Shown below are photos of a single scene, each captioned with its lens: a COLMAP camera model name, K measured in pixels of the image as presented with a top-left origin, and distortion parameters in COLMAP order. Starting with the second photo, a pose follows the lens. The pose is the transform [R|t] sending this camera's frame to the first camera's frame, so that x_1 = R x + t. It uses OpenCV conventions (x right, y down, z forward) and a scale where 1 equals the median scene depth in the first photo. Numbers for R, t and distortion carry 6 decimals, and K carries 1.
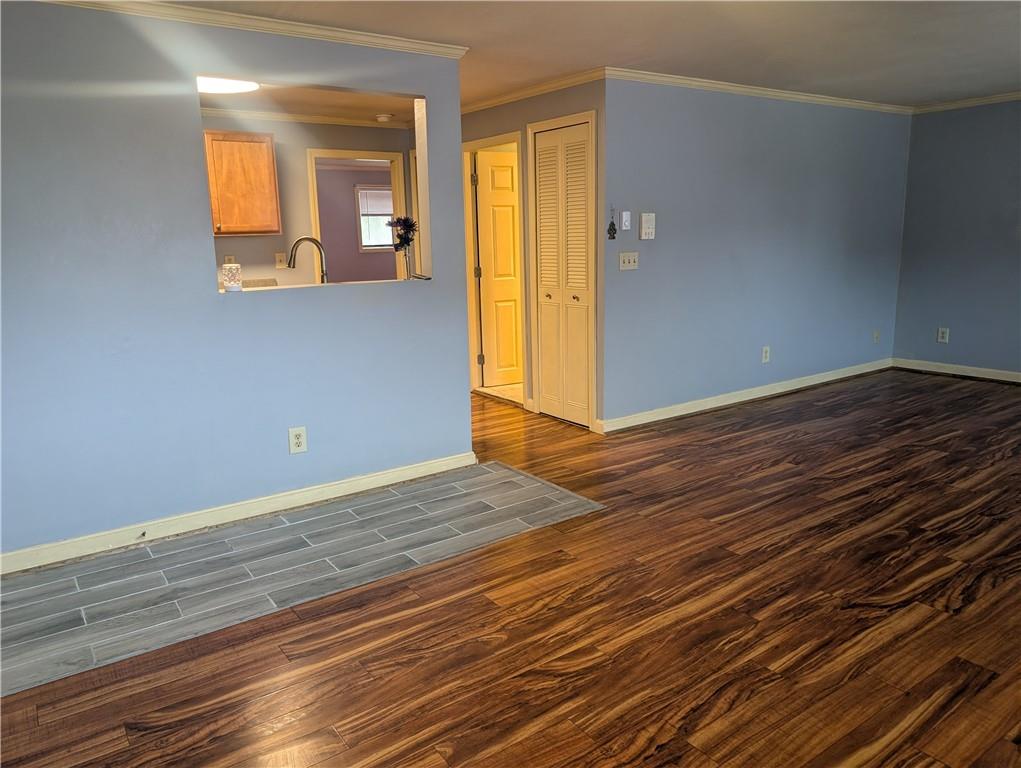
lens RADIAL K [[731.1, 0, 513.9], [0, 731.1, 381.1], [0, 0, 1]] dist [0.014844, -0.014647]
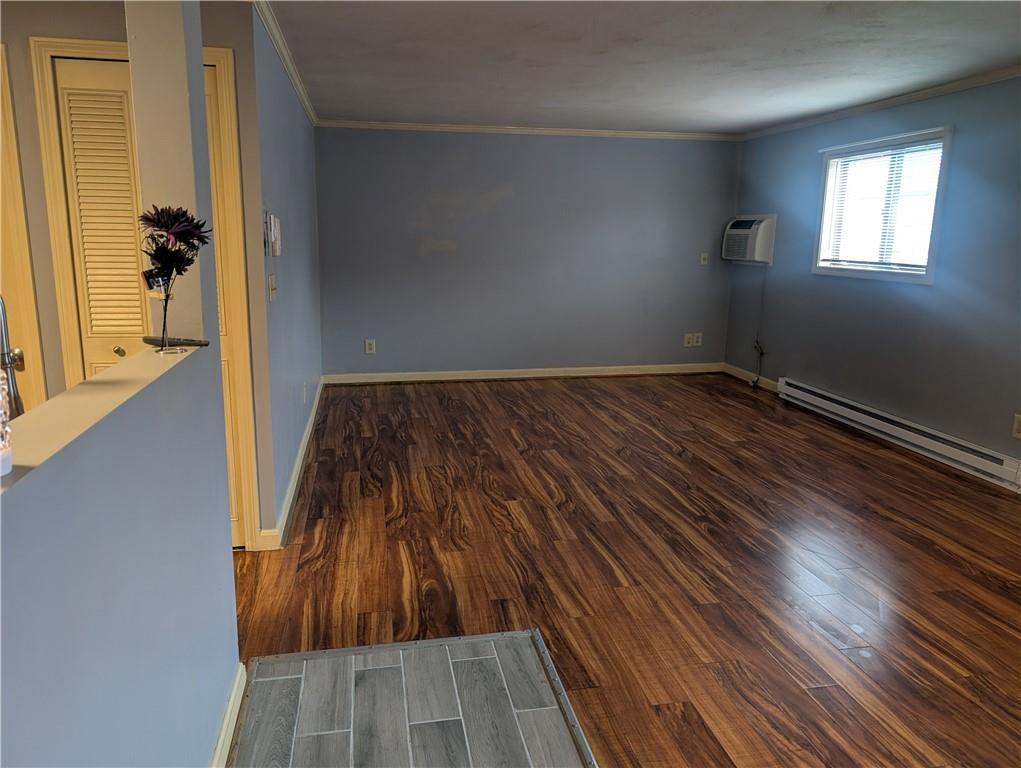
lens RADIAL K [[731.1, 0, 505.6], [0, 731.1, 383.4], [0, 0, 1]] dist [0.014844, -0.014647]
pose [[0.398955, -0.154760, 0.903816, -0.486194], [0.159274, 0.982368, 0.097905, -0.138690], [-0.903032, 0.104894, 0.416570, 0.674498]]
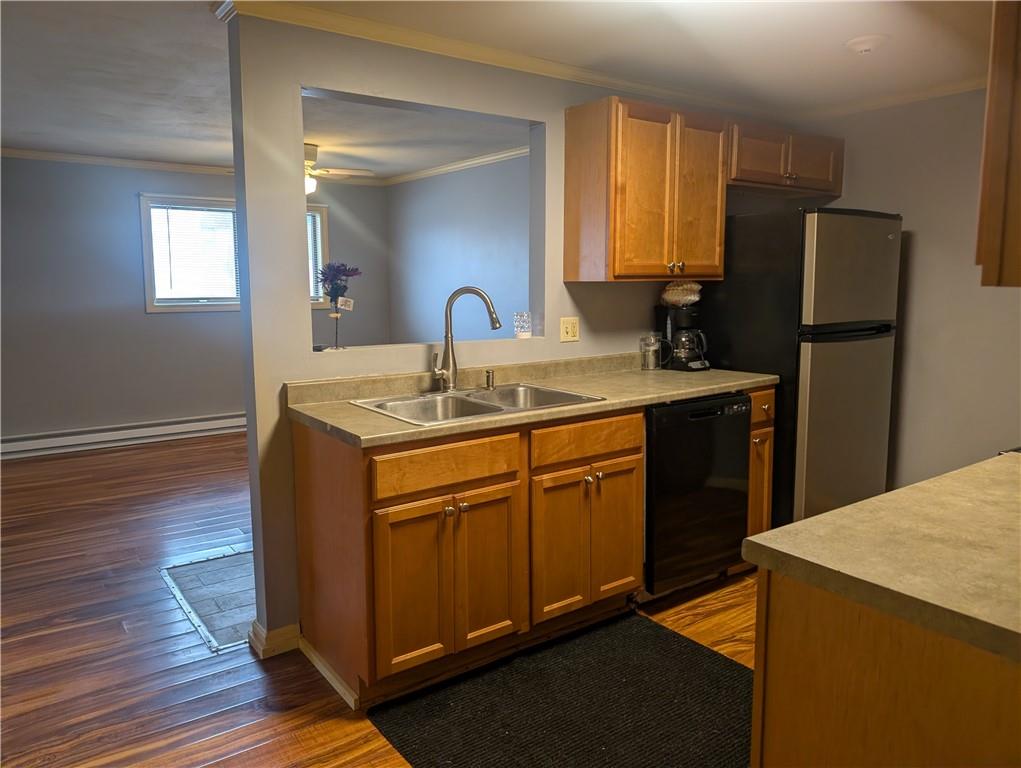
lens RADIAL K [[731.1, 0, 505.1], [0, 731.1, 373.6], [0, 0, 1]] dist [0.014844, -0.014647]
pose [[-0.999549, 0.027389, -0.012313, -0.312389], [0.021903, 0.945457, 0.325011, -0.361089], [0.020543, 0.324594, -0.945630, 1.769773]]
